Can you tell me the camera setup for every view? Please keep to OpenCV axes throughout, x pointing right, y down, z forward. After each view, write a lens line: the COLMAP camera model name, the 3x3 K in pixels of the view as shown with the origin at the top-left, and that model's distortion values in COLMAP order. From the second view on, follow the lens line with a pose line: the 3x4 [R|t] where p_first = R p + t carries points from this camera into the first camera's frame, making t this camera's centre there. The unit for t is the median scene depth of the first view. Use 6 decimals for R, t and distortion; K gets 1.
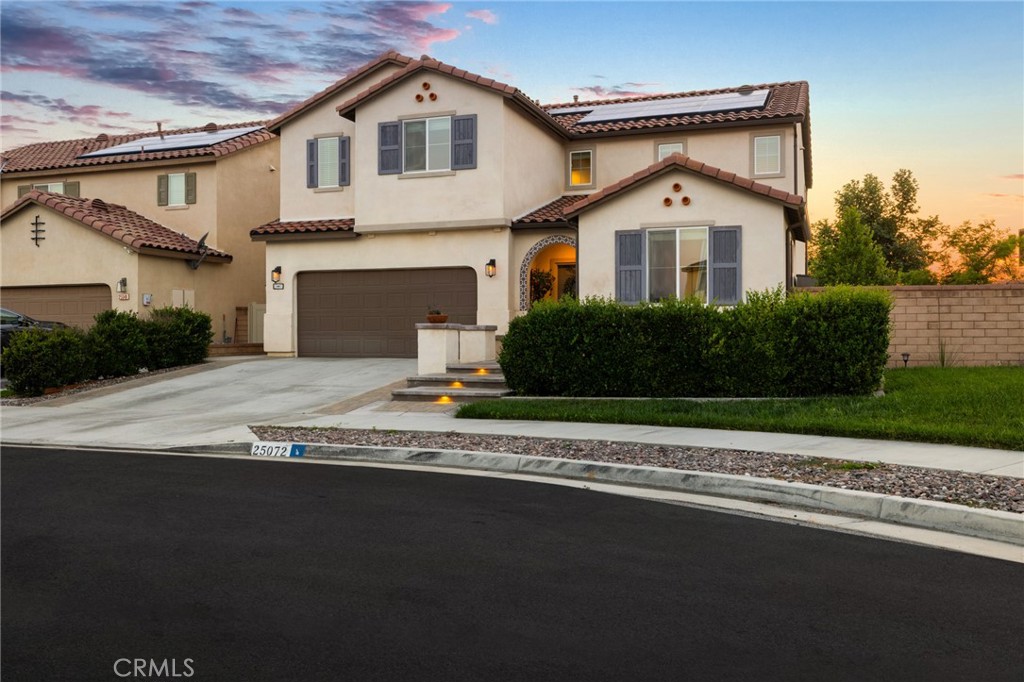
lens RADIAL K [[874.7, 0, 512.0], [0, 874.7, 341.0], [0, 0, 1]] dist [0.001378, 0.000448]
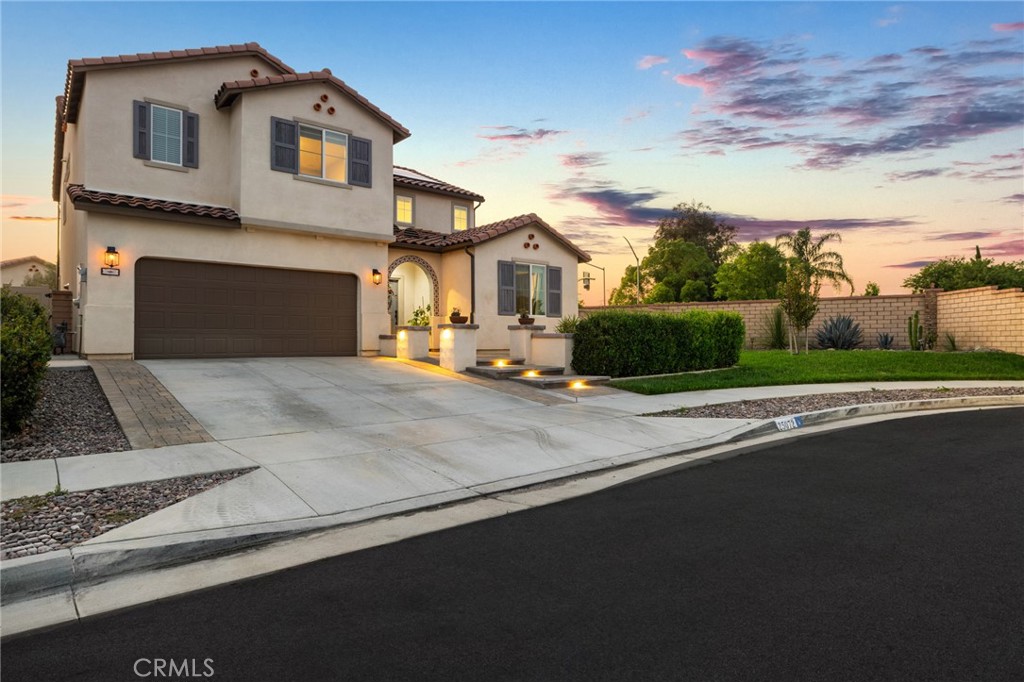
lens RADIAL K [[567.0, 0, 512.4], [0, 567.0, 343.3], [0, 0, 1]] dist [0.001028, -0.000229]
pose [[0.515885, -0.003951, 0.856649, -0.574112], [0.004533, 0.999988, 0.001882, 0.004035], [-0.856646, 0.002913, 0.515897, 0.458807]]
